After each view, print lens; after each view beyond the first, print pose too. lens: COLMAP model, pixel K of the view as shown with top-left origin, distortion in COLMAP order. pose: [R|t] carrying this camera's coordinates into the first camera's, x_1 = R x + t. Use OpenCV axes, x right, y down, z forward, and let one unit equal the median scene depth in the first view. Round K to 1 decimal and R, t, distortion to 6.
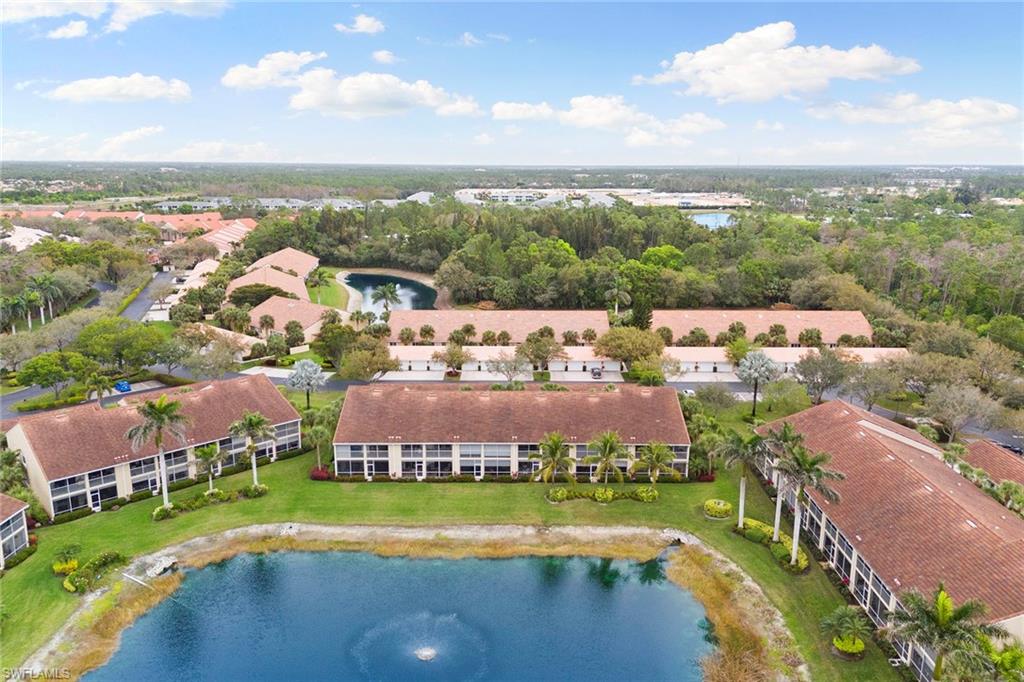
lens RADIAL K [[749.6, 0, 512.0], [0, 749.6, 341.0], [0, 0, 1]] dist [0.079065, -0.090136]
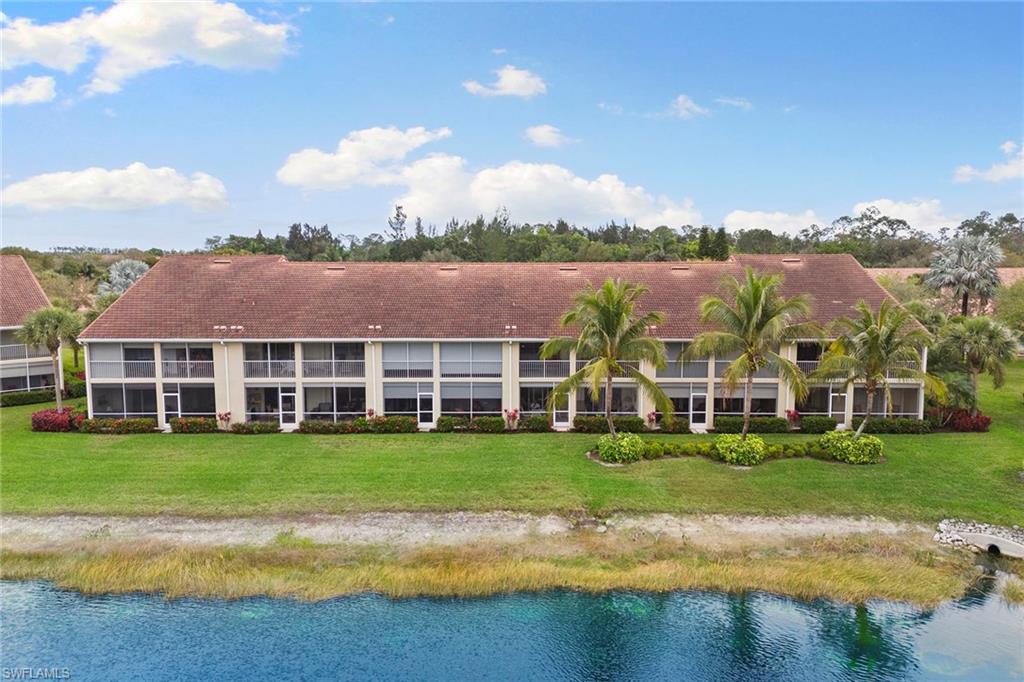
lens RADIAL K [[749.6, 0, 512.0], [0, 749.6, 341.0], [0, 0, 1]] dist [0.079065, -0.090136]
pose [[0.999947, -0.004697, -0.009125, 0.008391], [0.003516, 0.992099, -0.125404, 0.201268], [0.009642, 0.125366, 0.992064, 0.612954]]
